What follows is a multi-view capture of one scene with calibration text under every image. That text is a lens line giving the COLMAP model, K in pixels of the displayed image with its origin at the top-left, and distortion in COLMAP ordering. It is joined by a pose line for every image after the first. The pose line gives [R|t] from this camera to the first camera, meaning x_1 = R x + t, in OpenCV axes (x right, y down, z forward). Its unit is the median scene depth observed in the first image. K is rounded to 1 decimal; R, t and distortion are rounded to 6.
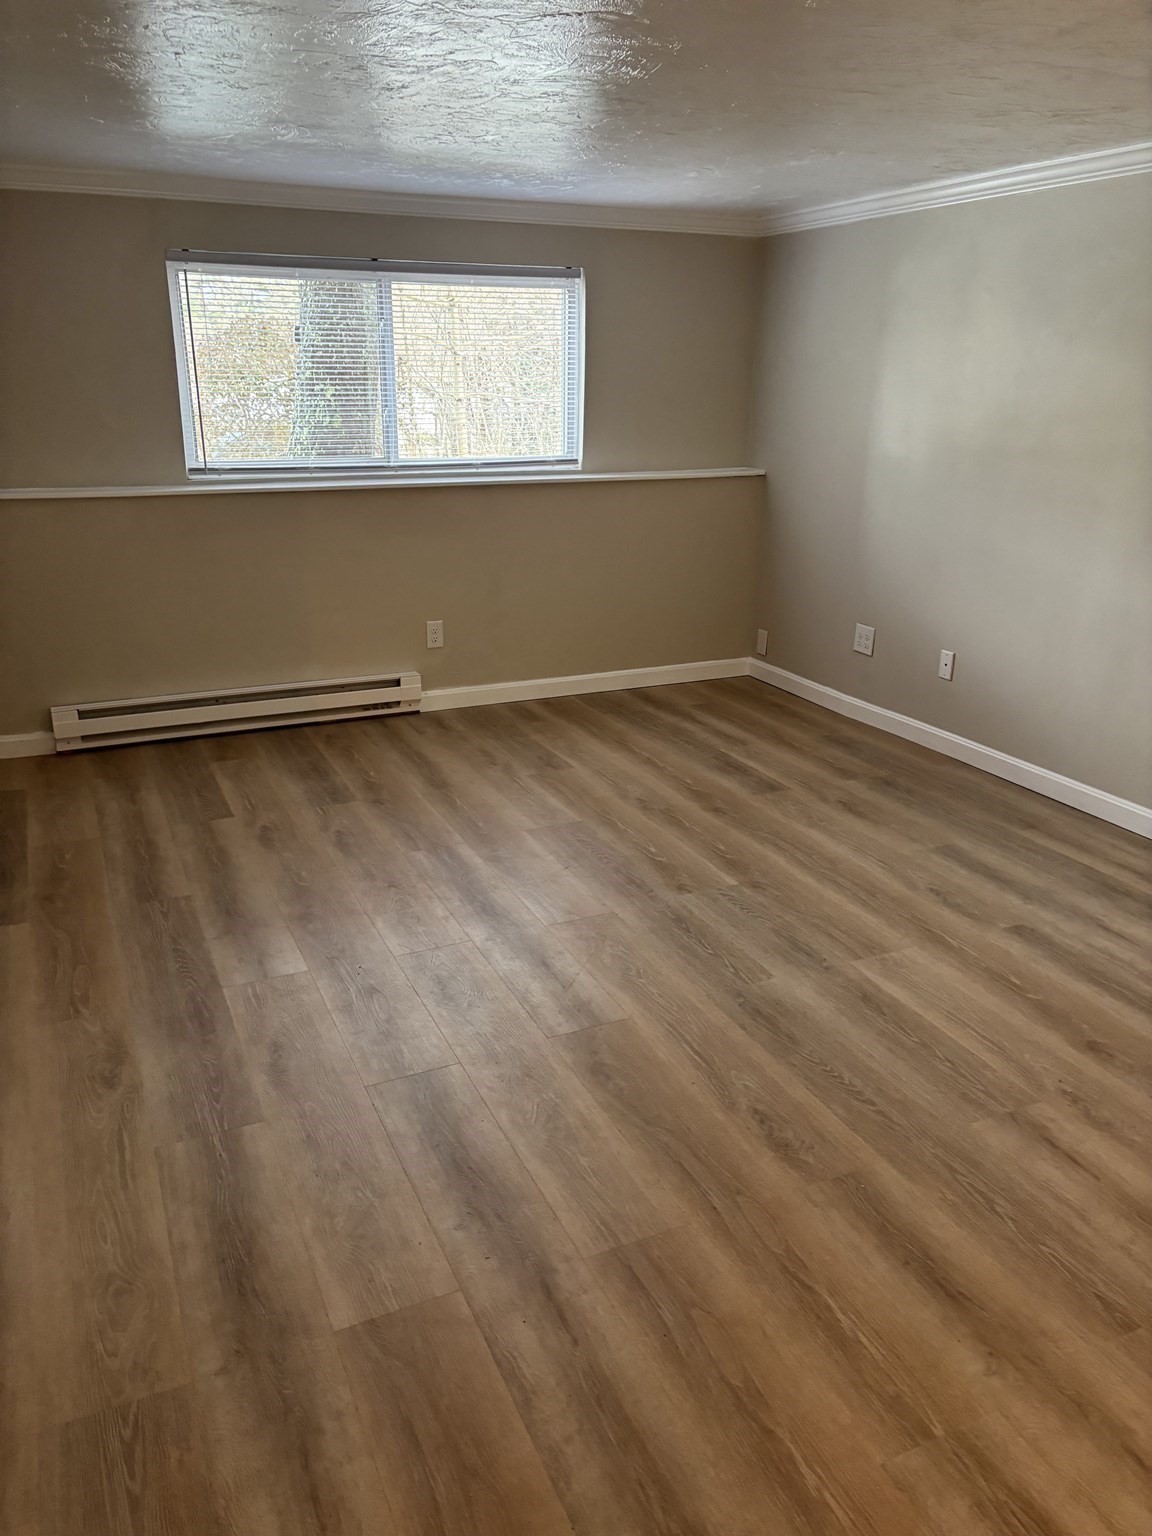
lens RADIAL K [[1151.2, 0, 578.8], [0, 1151.2, 773.7], [0, 0, 1]] dist [0.060650, -0.065953]
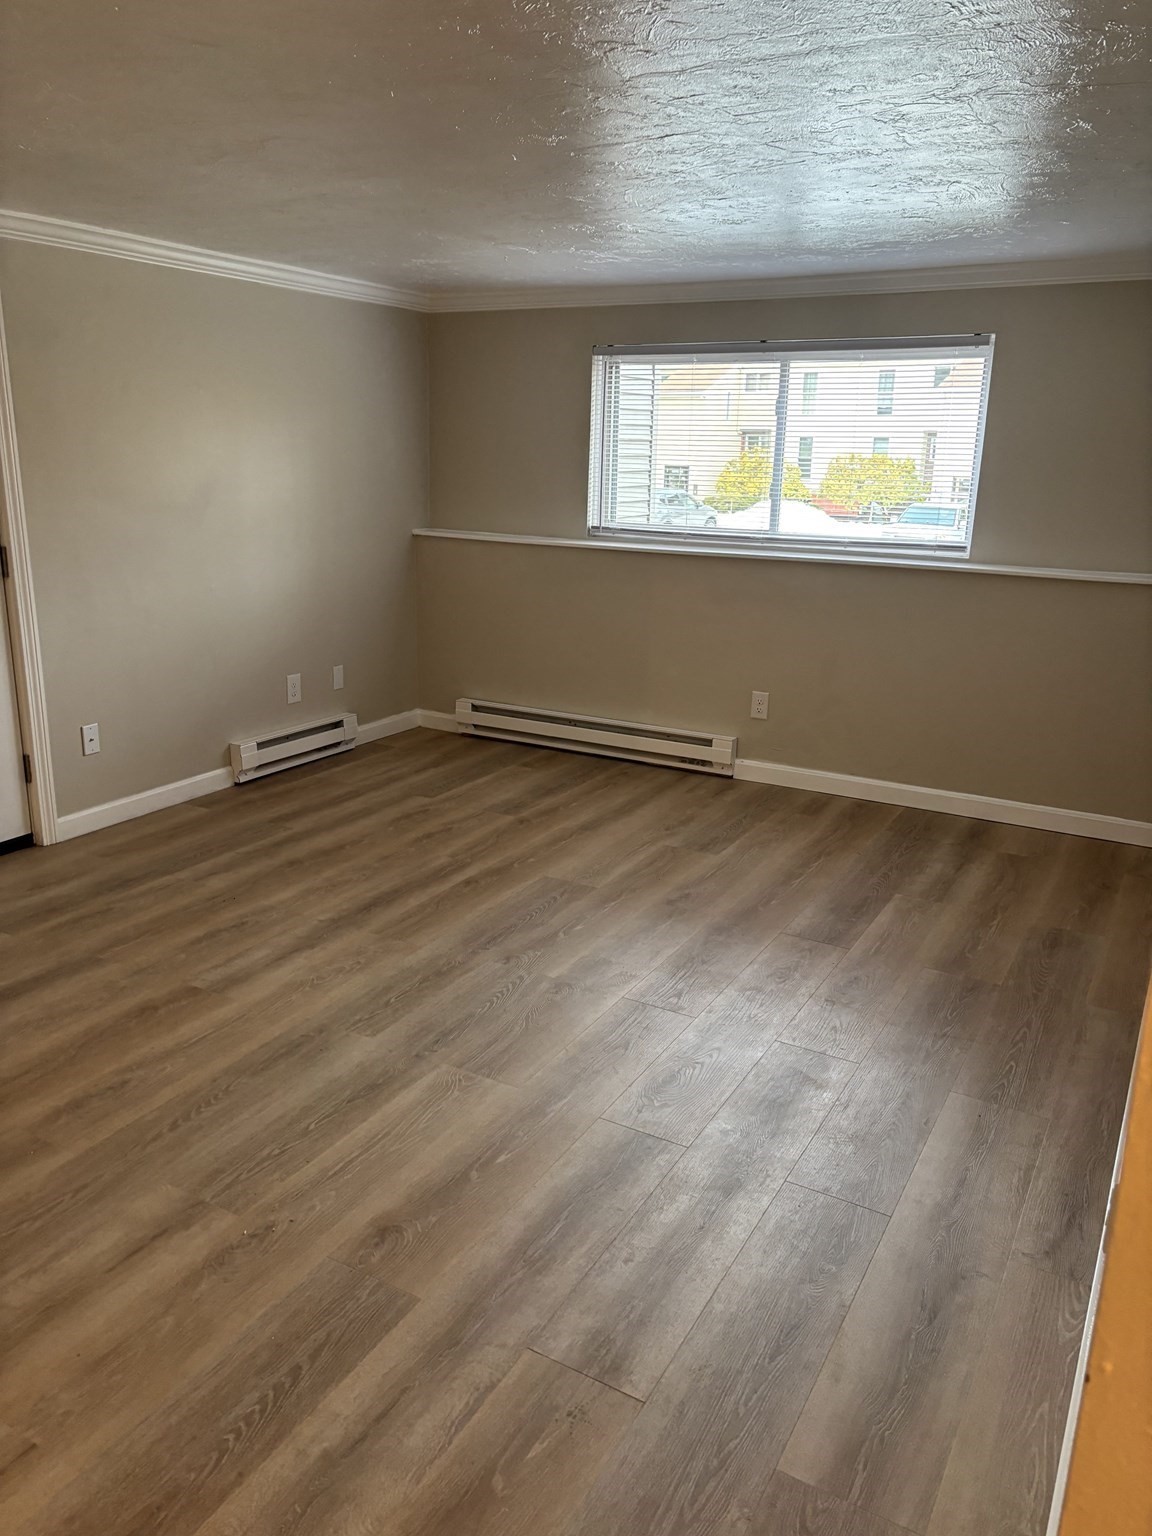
lens RADIAL K [[1151.2, 0, 569.4], [0, 1151.2, 753.5], [0, 0, 1]] dist [0.060650, -0.065953]
pose [[0.587121, 0.215294, -0.780344, 0.638832], [-0.281014, 0.958242, 0.052944, -0.099991], [0.759158, 0.188203, 0.623105, 0.304581]]
